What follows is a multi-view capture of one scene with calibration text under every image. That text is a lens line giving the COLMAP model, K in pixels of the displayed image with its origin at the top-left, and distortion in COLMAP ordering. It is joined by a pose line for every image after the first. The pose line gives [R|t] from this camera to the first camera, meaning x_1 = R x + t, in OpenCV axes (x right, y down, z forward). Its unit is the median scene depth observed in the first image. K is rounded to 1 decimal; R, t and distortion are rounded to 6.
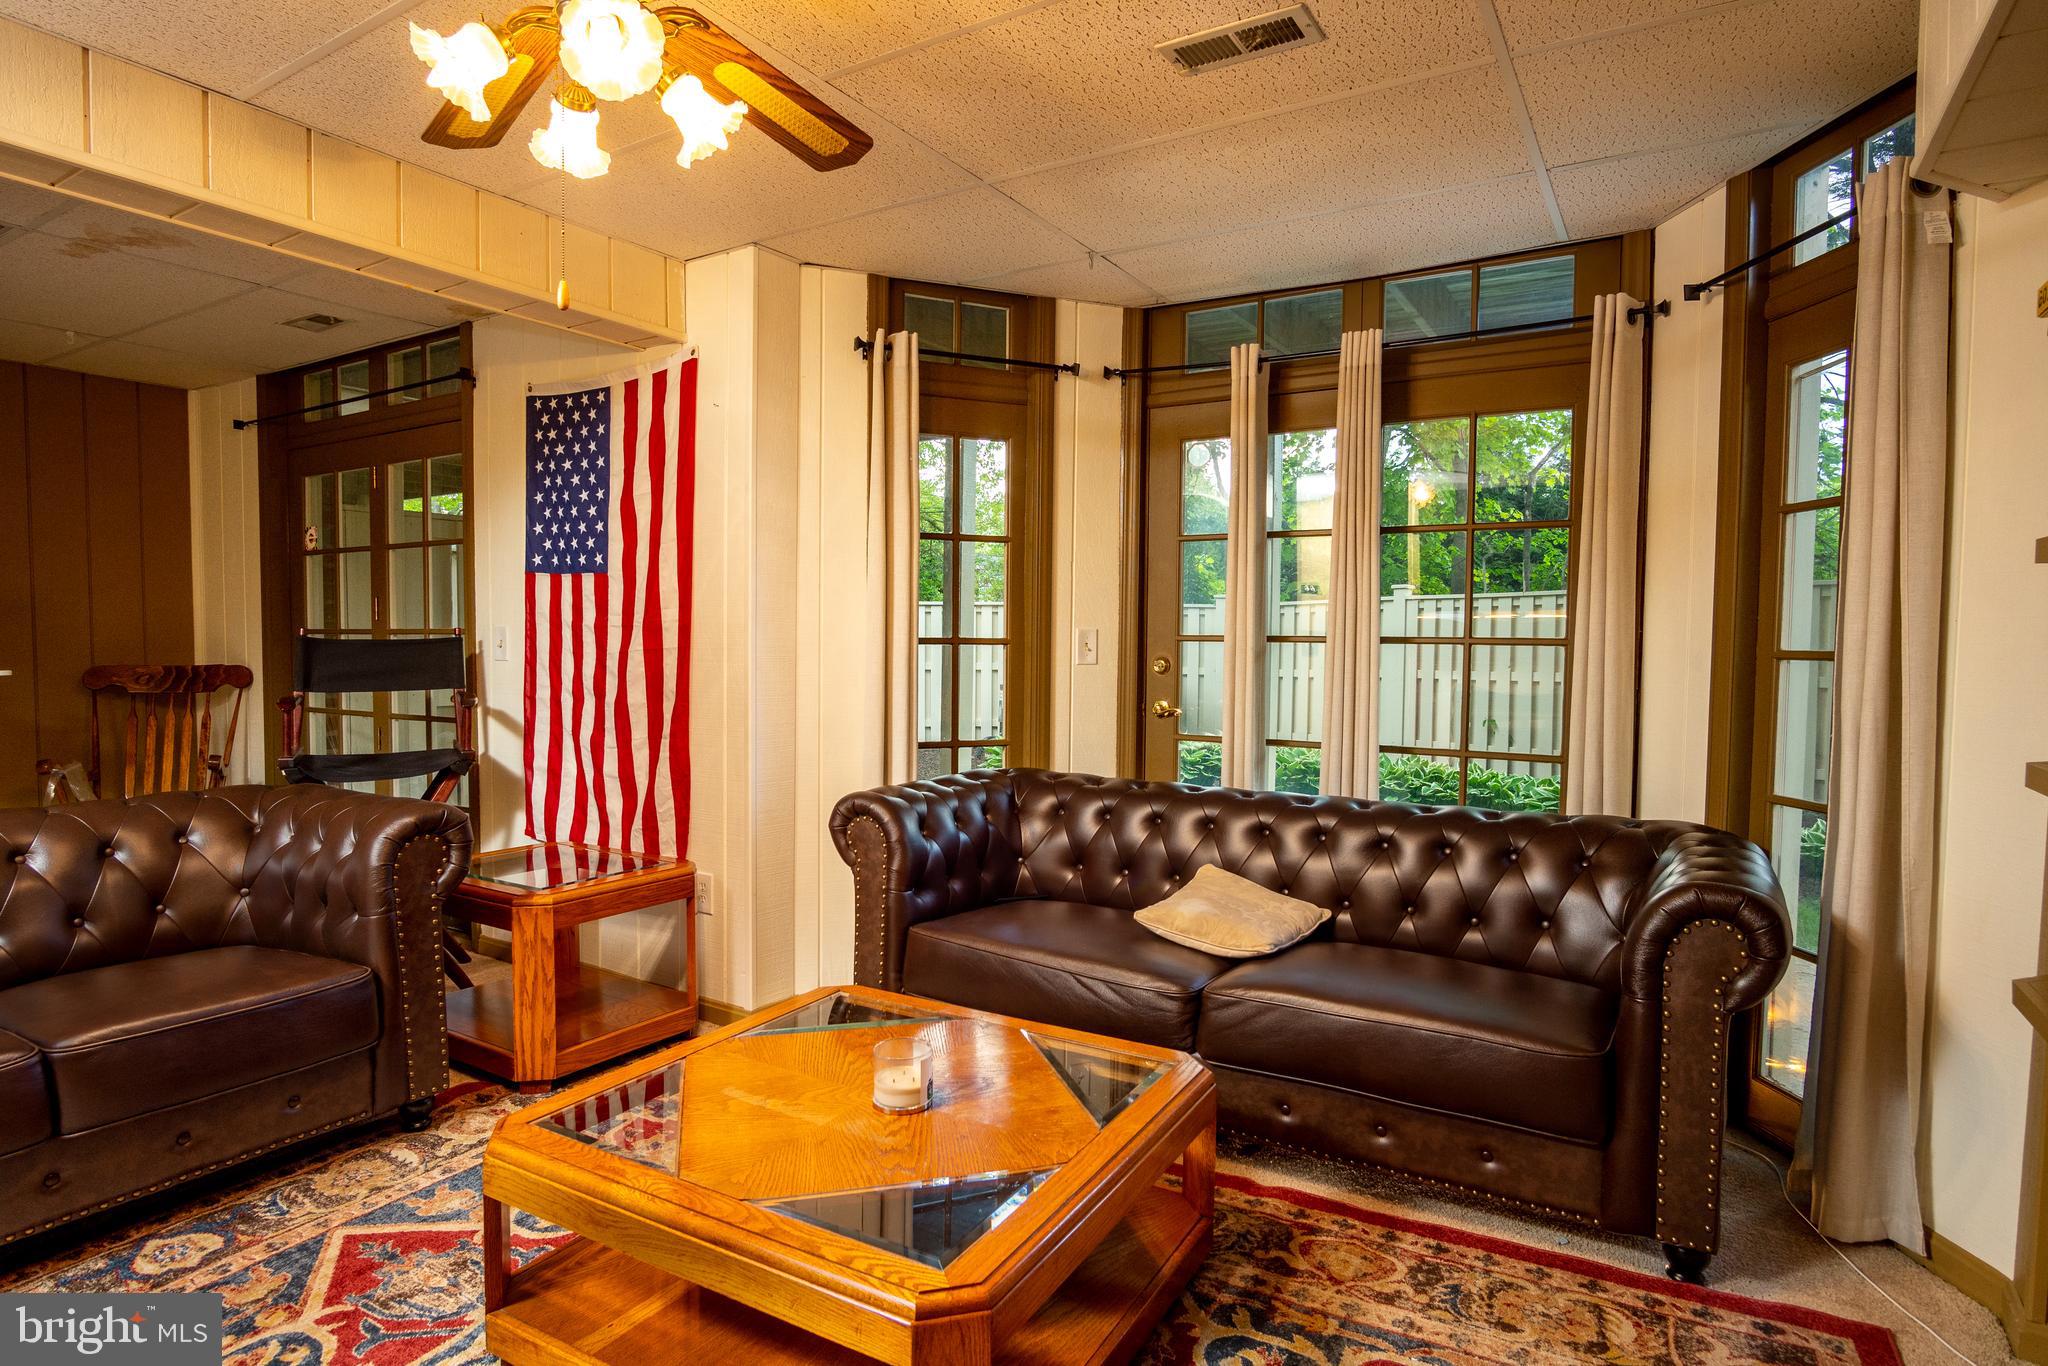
lens RADIAL K [[1099.4, 0, 1024.0], [0, 1099.4, 683.0], [0, 0, 1]] dist [-0.035825, 0.011554]
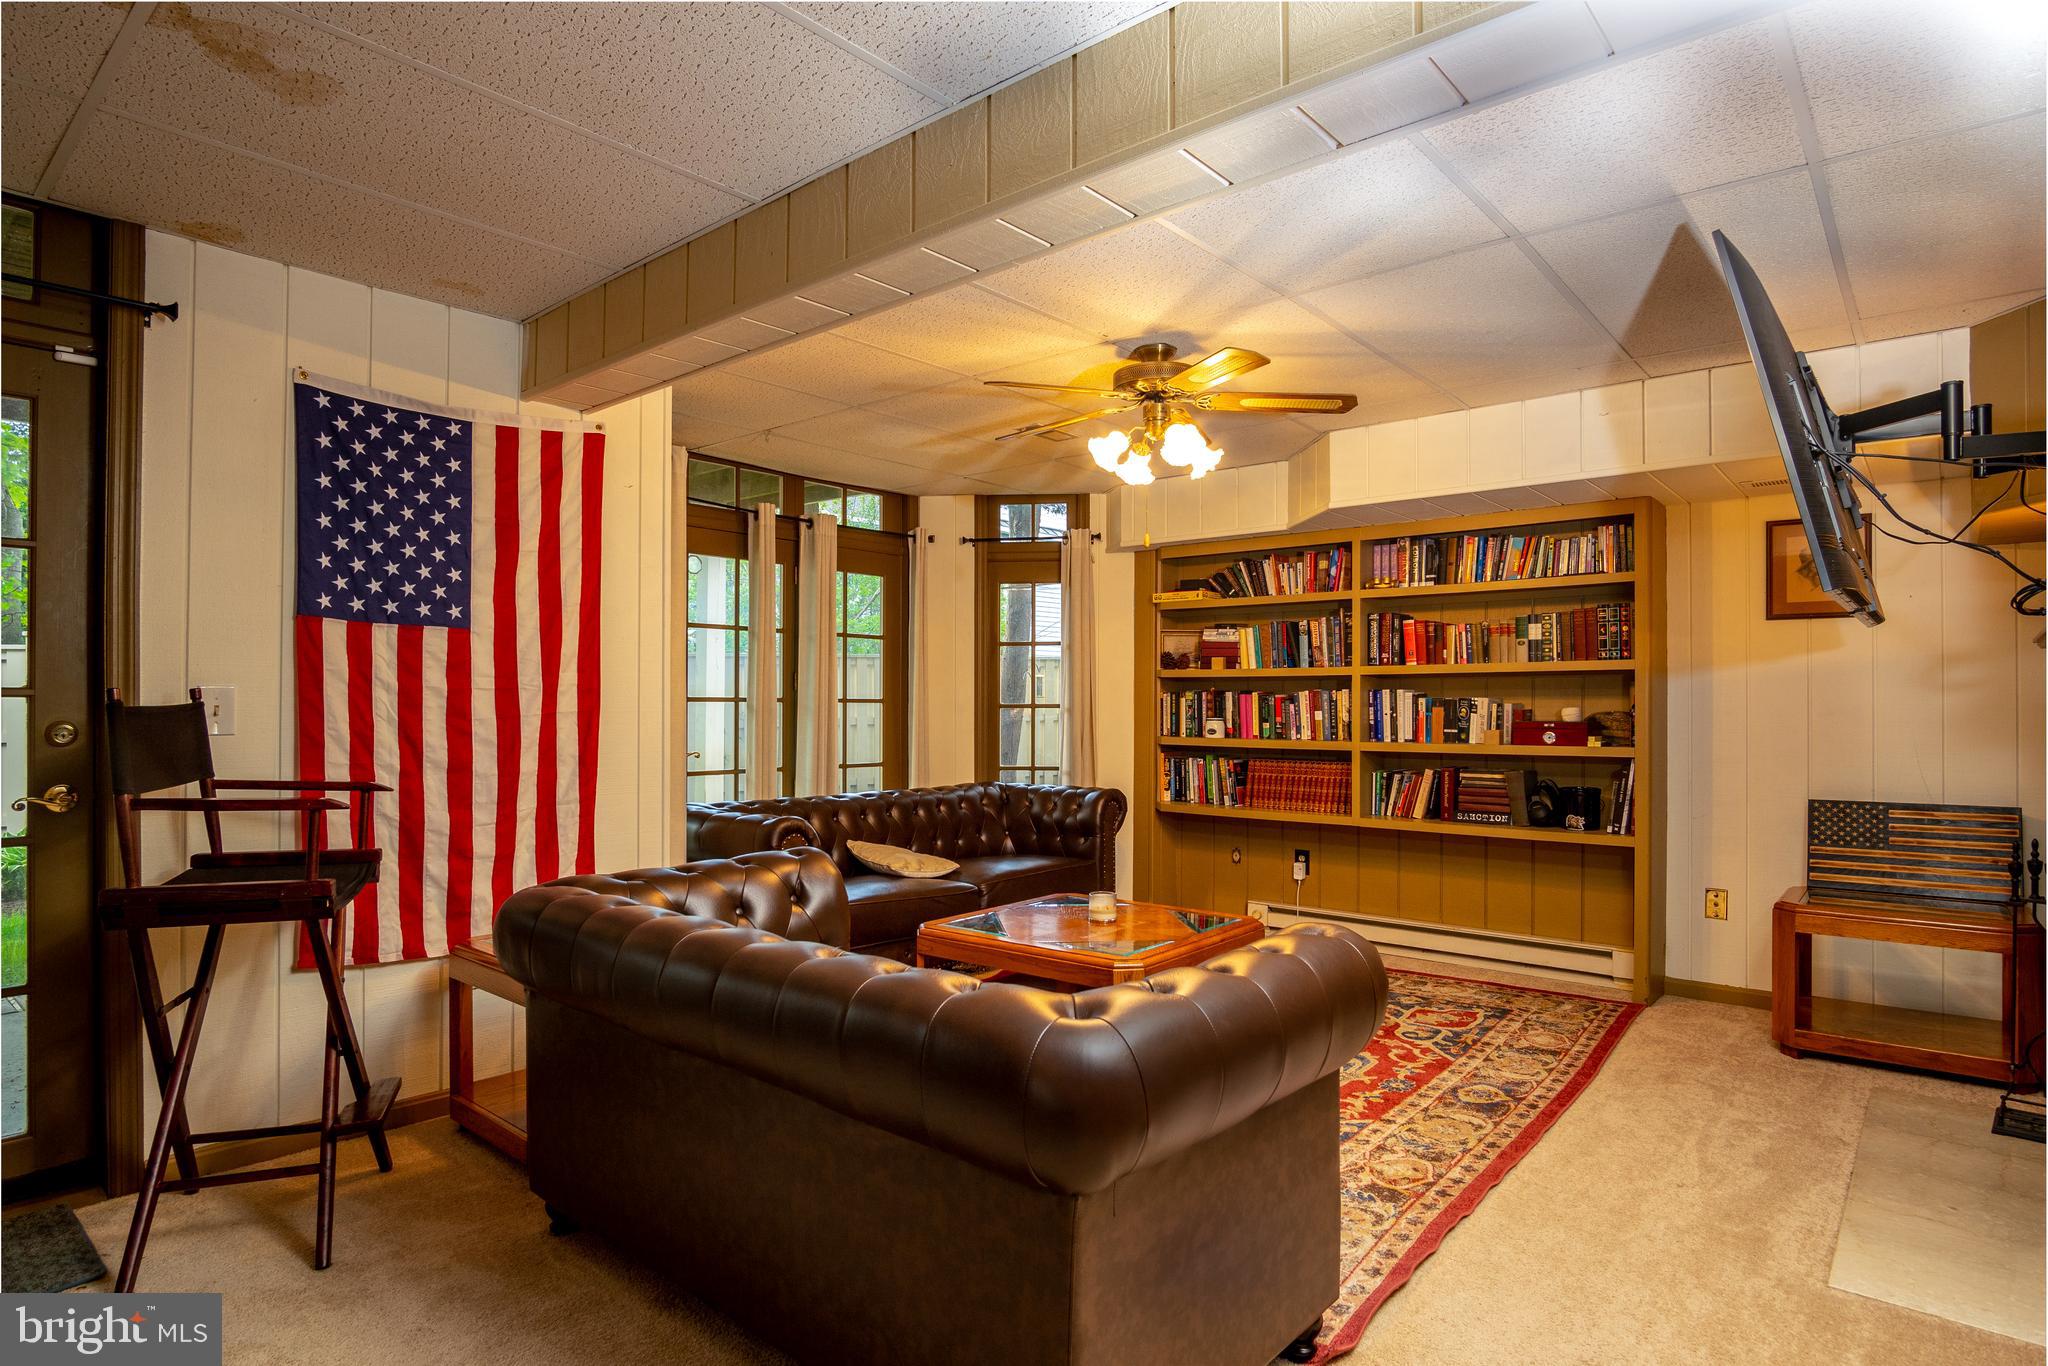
lens RADIAL K [[1099.4, 0, 1024.0], [0, 1099.4, 683.0], [0, 0, 1]] dist [-0.035825, 0.011554]
pose [[0.139052, -0.001624, 0.990284, -1.190935], [0.029770, 0.999554, -0.002541, -0.039778], [-0.989838, 0.029834, 0.139038, 0.422618]]
